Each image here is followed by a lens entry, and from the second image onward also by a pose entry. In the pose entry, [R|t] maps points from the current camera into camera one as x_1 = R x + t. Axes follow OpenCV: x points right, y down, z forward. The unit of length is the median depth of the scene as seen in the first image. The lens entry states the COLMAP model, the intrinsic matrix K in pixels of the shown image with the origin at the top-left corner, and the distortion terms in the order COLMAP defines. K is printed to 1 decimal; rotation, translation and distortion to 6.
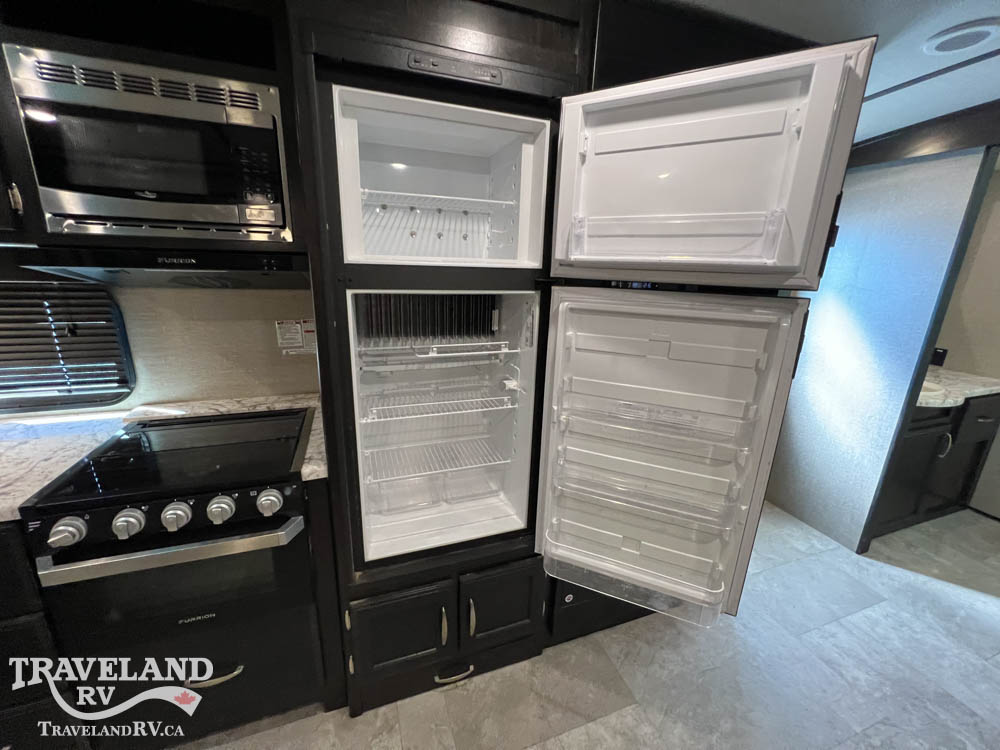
lens RADIAL K [[400.7, 0, 497.6], [0, 400.7, 373.3], [0, 0, 1]] dist [-0.002104, 0.000769]
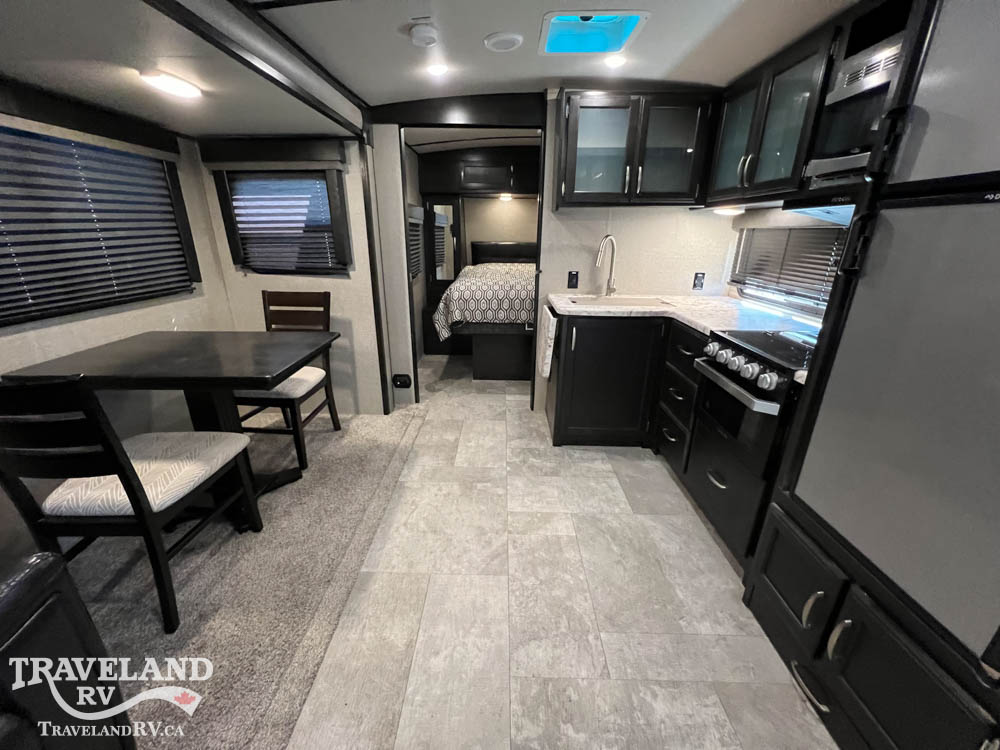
lens RADIAL K [[400.7, 0, 497.4], [0, 400.7, 373.1], [0, 0, 1]] dist [-0.002104, 0.000769]
pose [[-0.353825, 0.278484, -0.892891, 0.743656], [-0.270994, 0.883174, 0.382839, 0.024252], [0.895193, 0.377426, -0.237021, 0.387602]]
